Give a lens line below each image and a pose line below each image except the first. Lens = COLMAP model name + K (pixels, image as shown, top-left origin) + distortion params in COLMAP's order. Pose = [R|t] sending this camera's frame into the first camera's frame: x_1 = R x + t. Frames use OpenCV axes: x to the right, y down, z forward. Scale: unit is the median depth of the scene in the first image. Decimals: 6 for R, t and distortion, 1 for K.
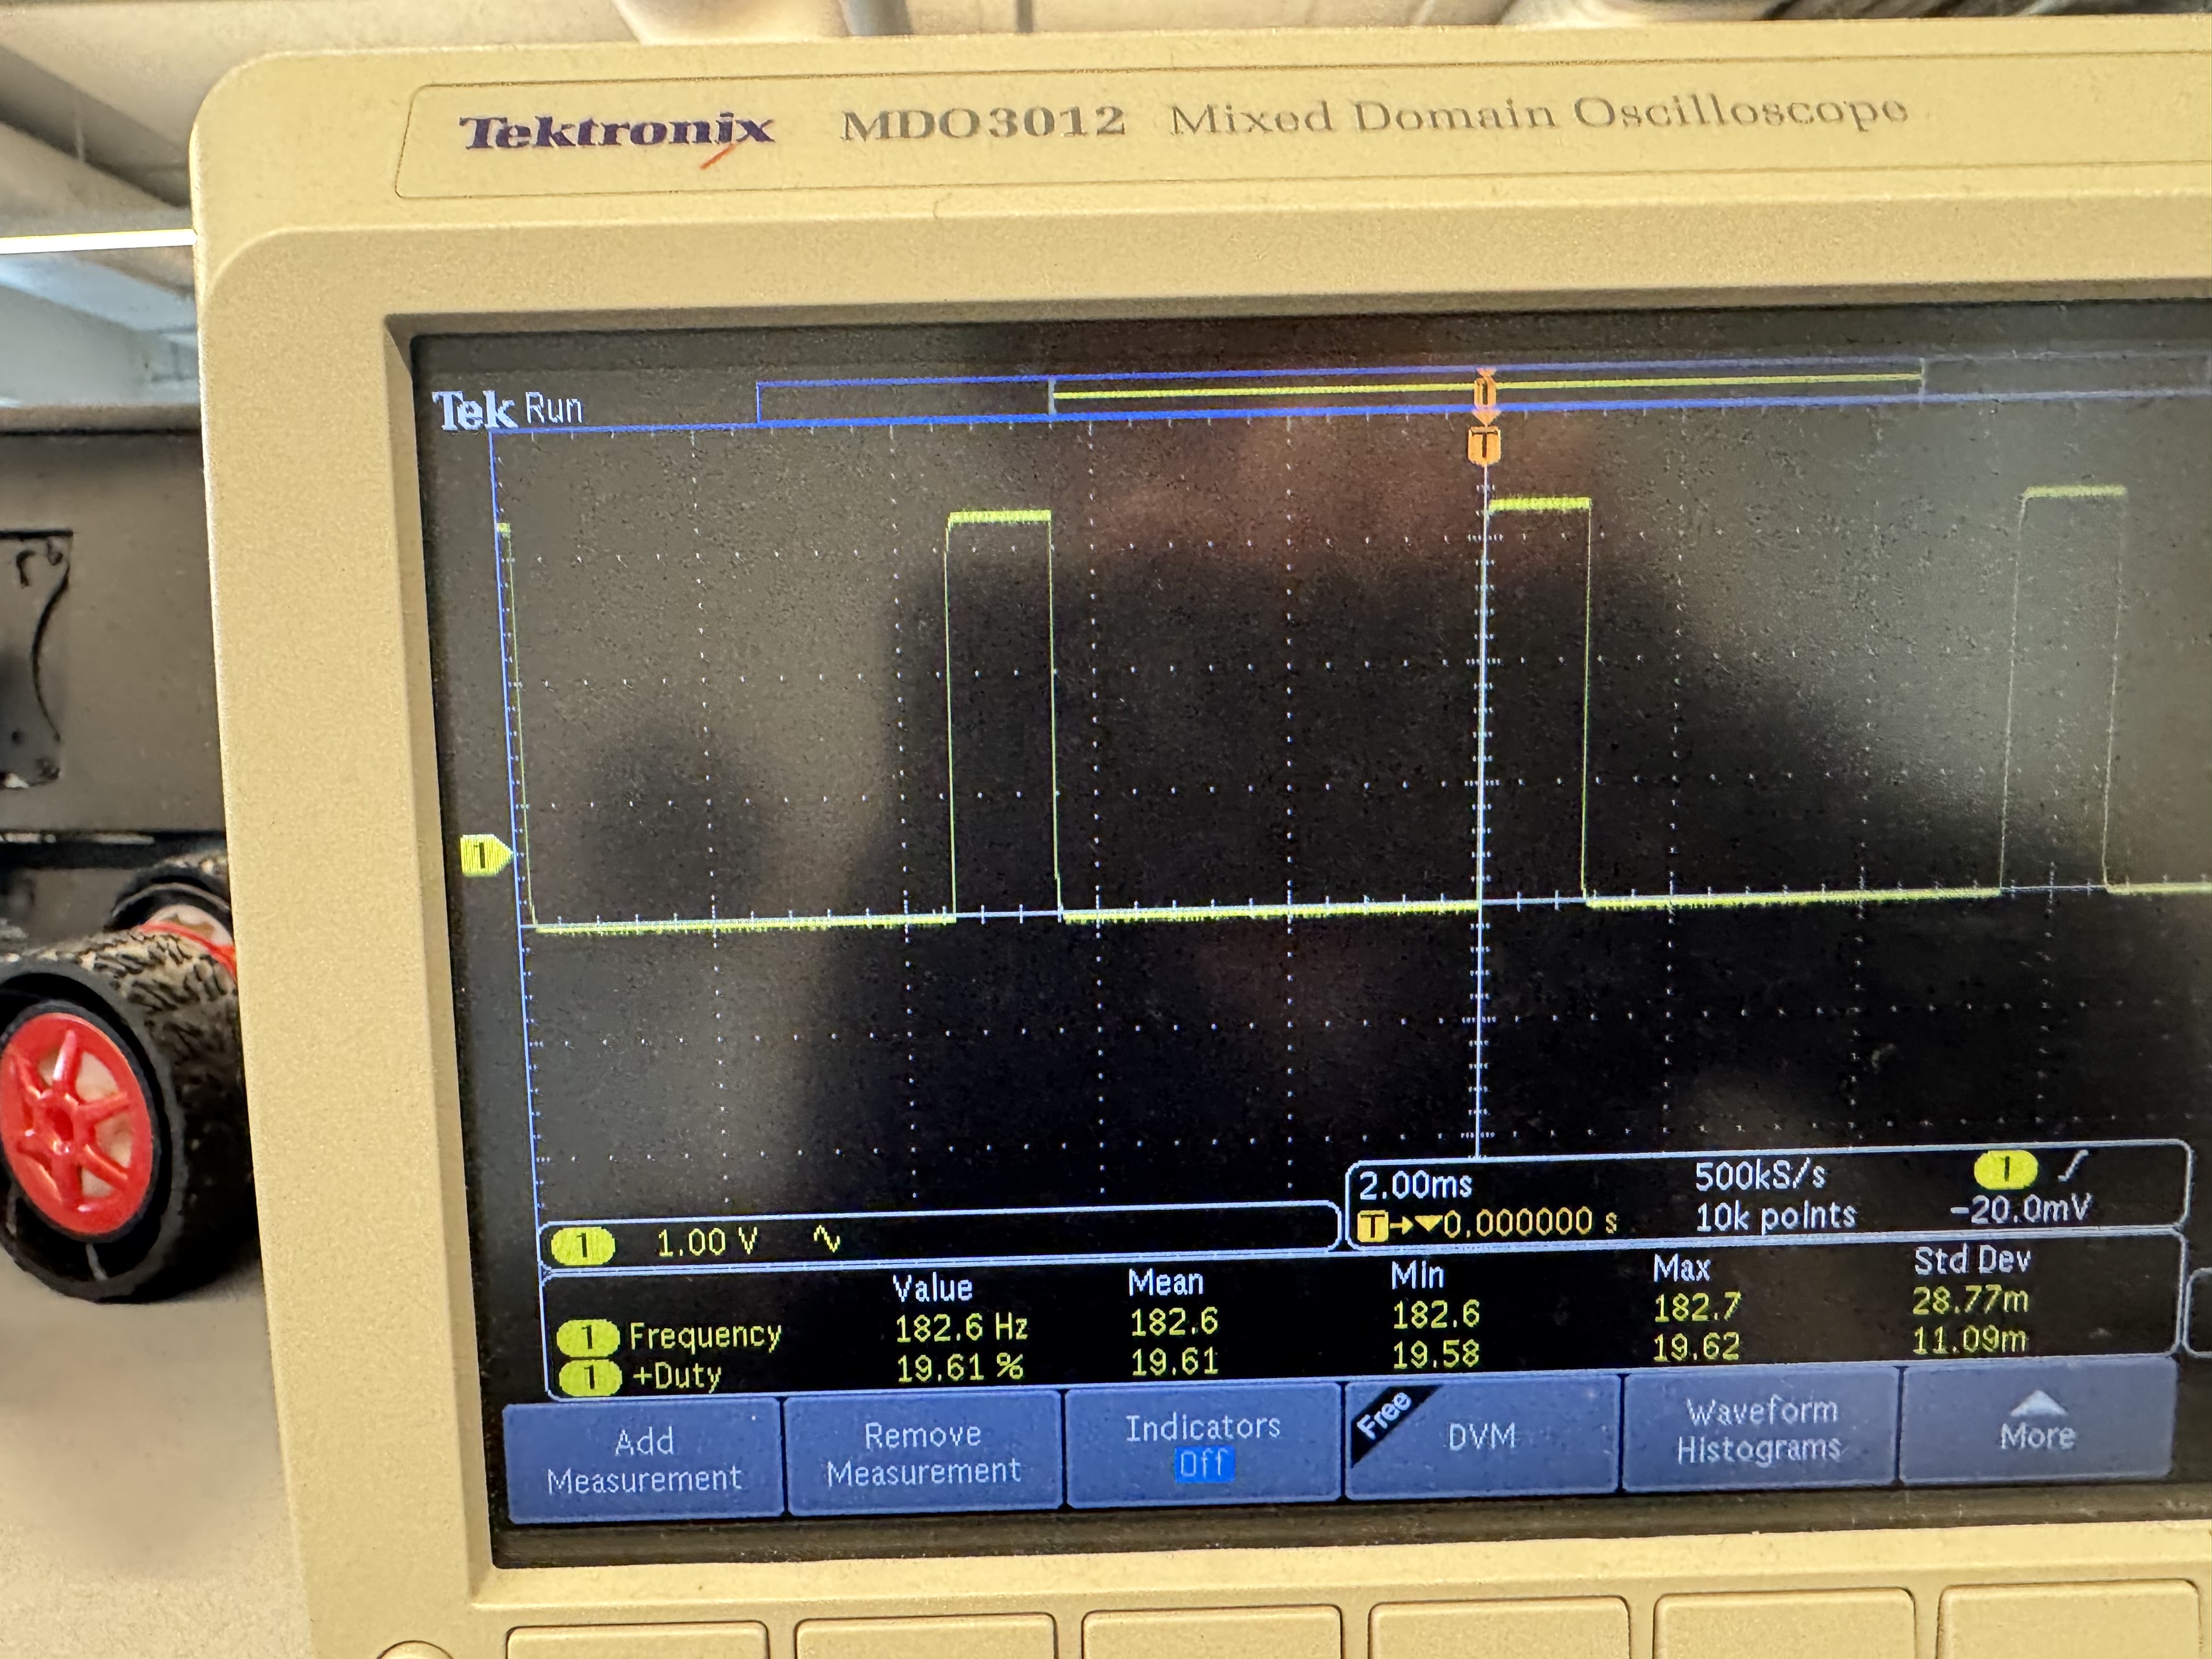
lens RADIAL K [[1592.8, 0, 962.3], [0, 1592.8, 846.2], [0, 0, 1]] dist [-0.005153, 0.000400]
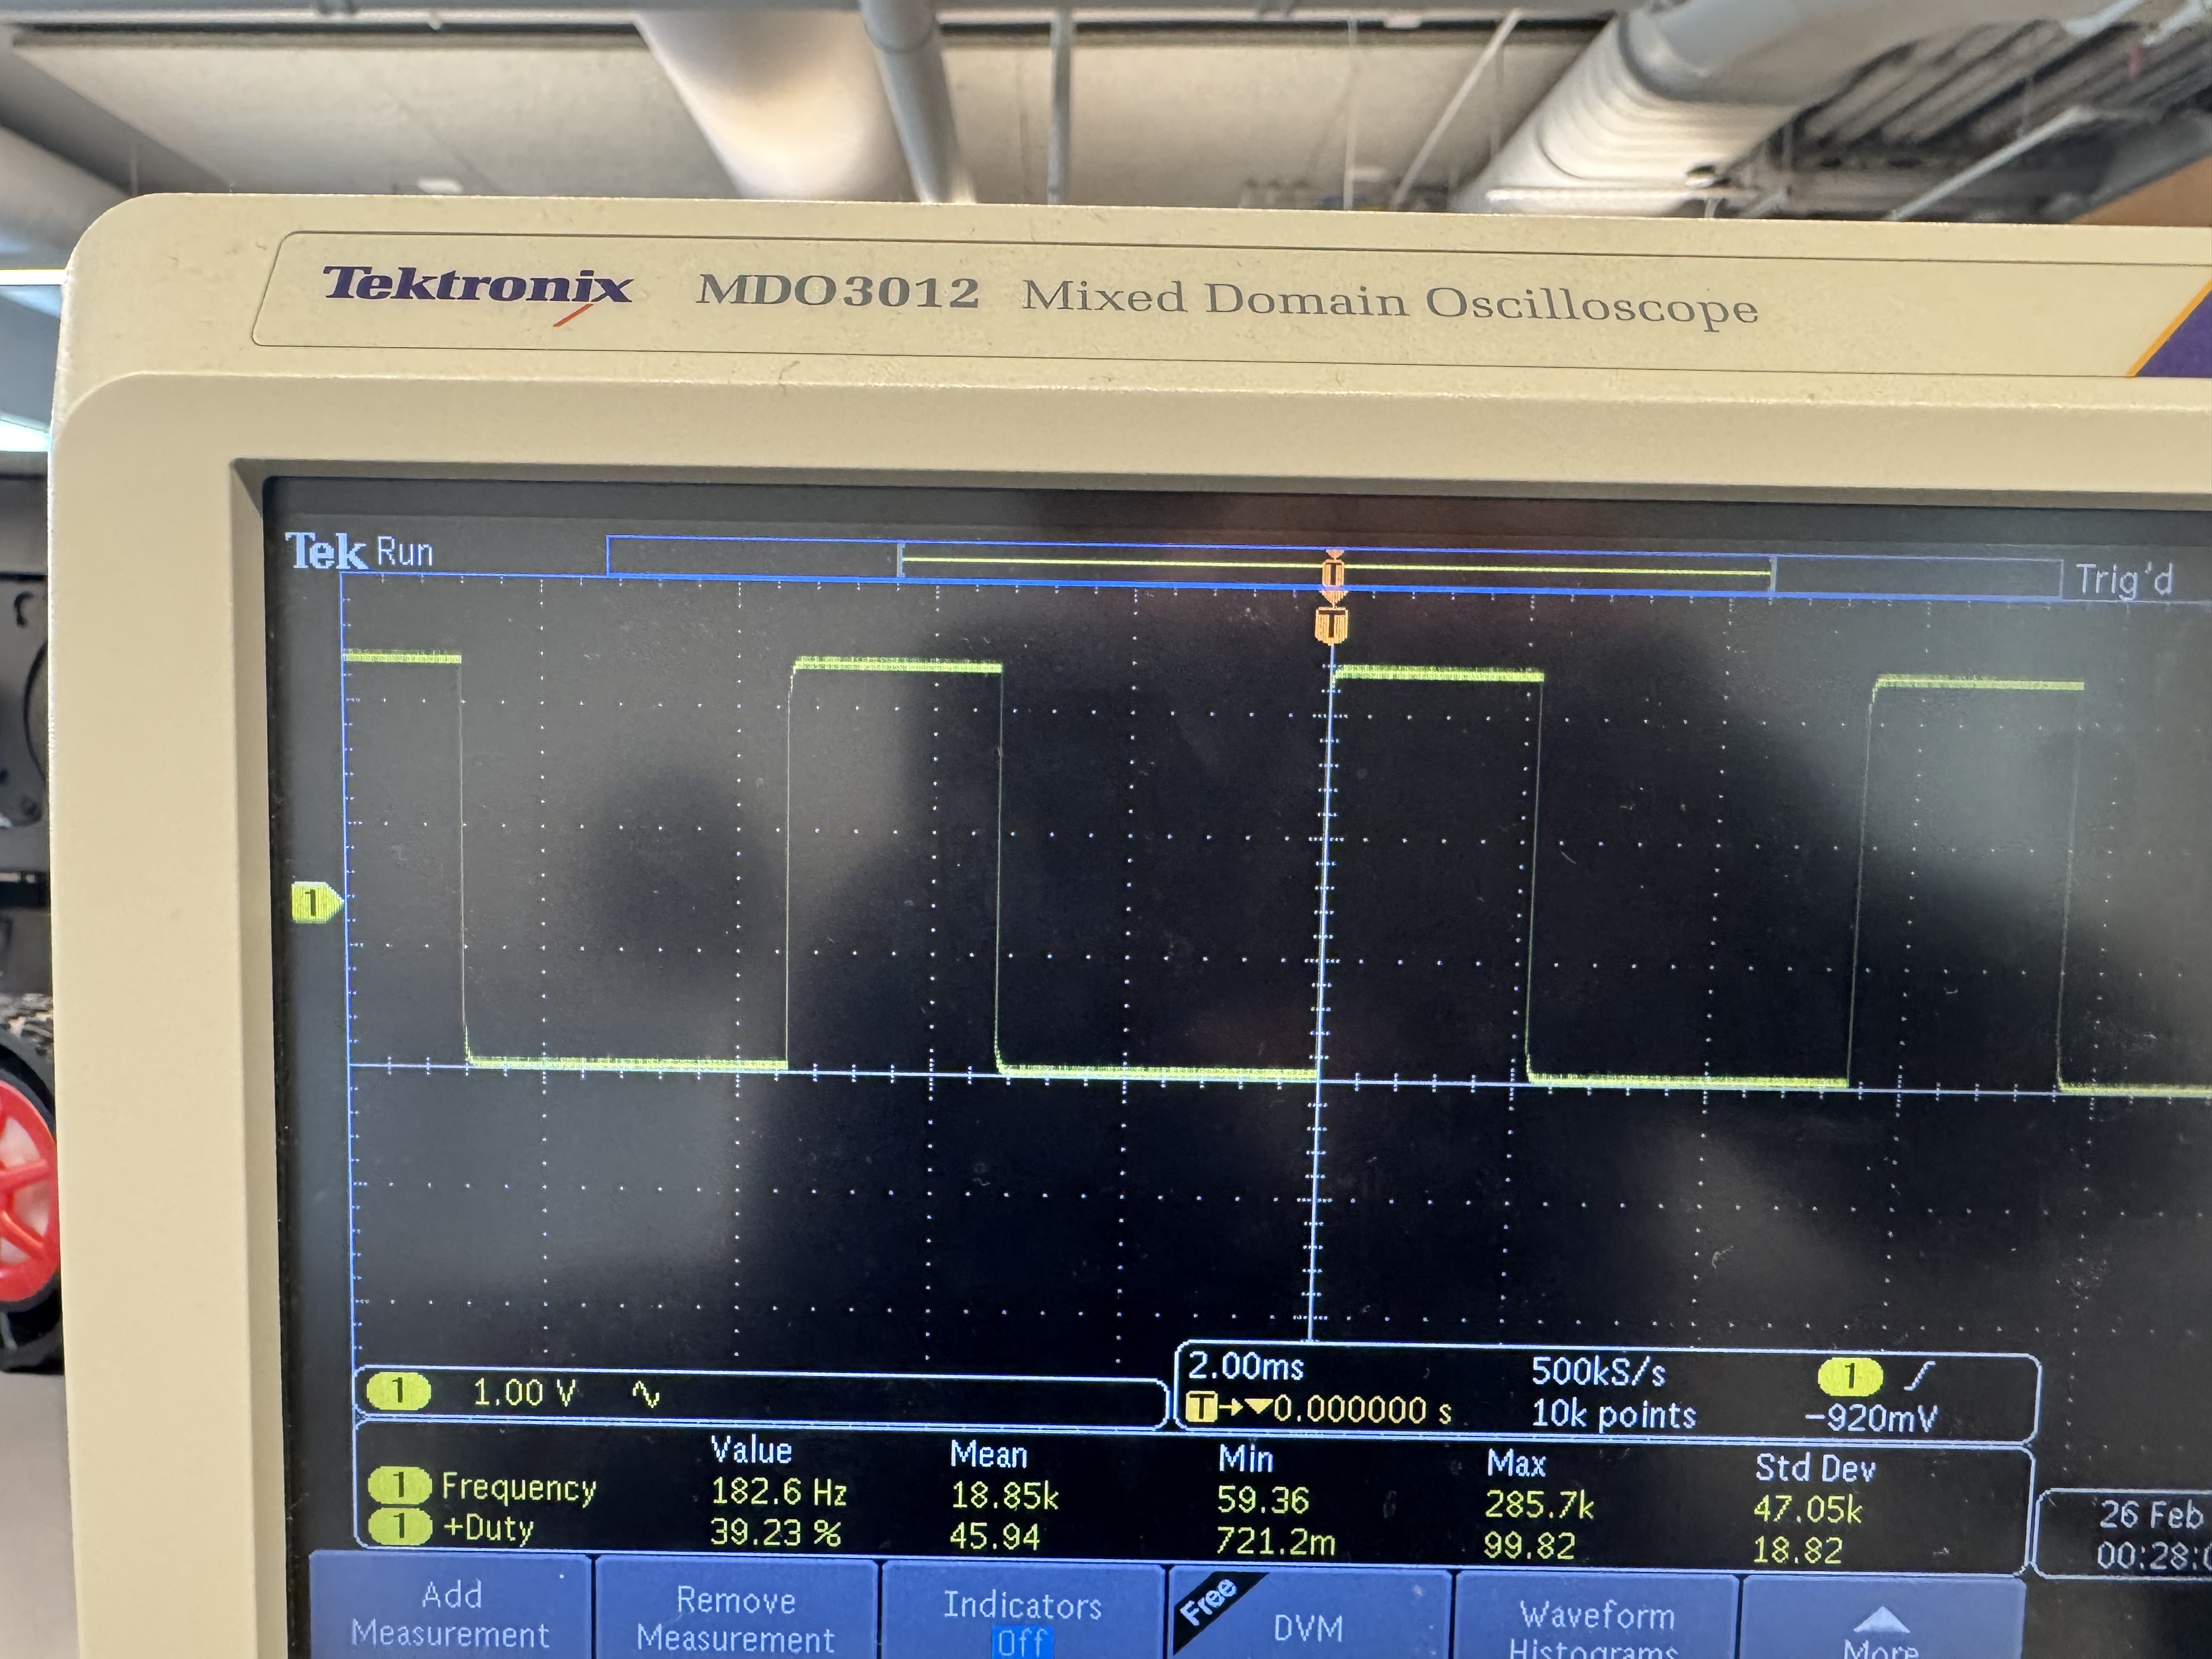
lens RADIAL K [[1592.8, 0, 1053.2], [0, 1592.8, 789.6], [0, 0, 1]] dist [-0.005153, 0.000400]
pose [[0.999141, 0.040377, -0.009283, 0.160758], [-0.040716, 0.998377, -0.039829, -0.097824], [0.007659, 0.040173, 0.999163, 0.005244]]
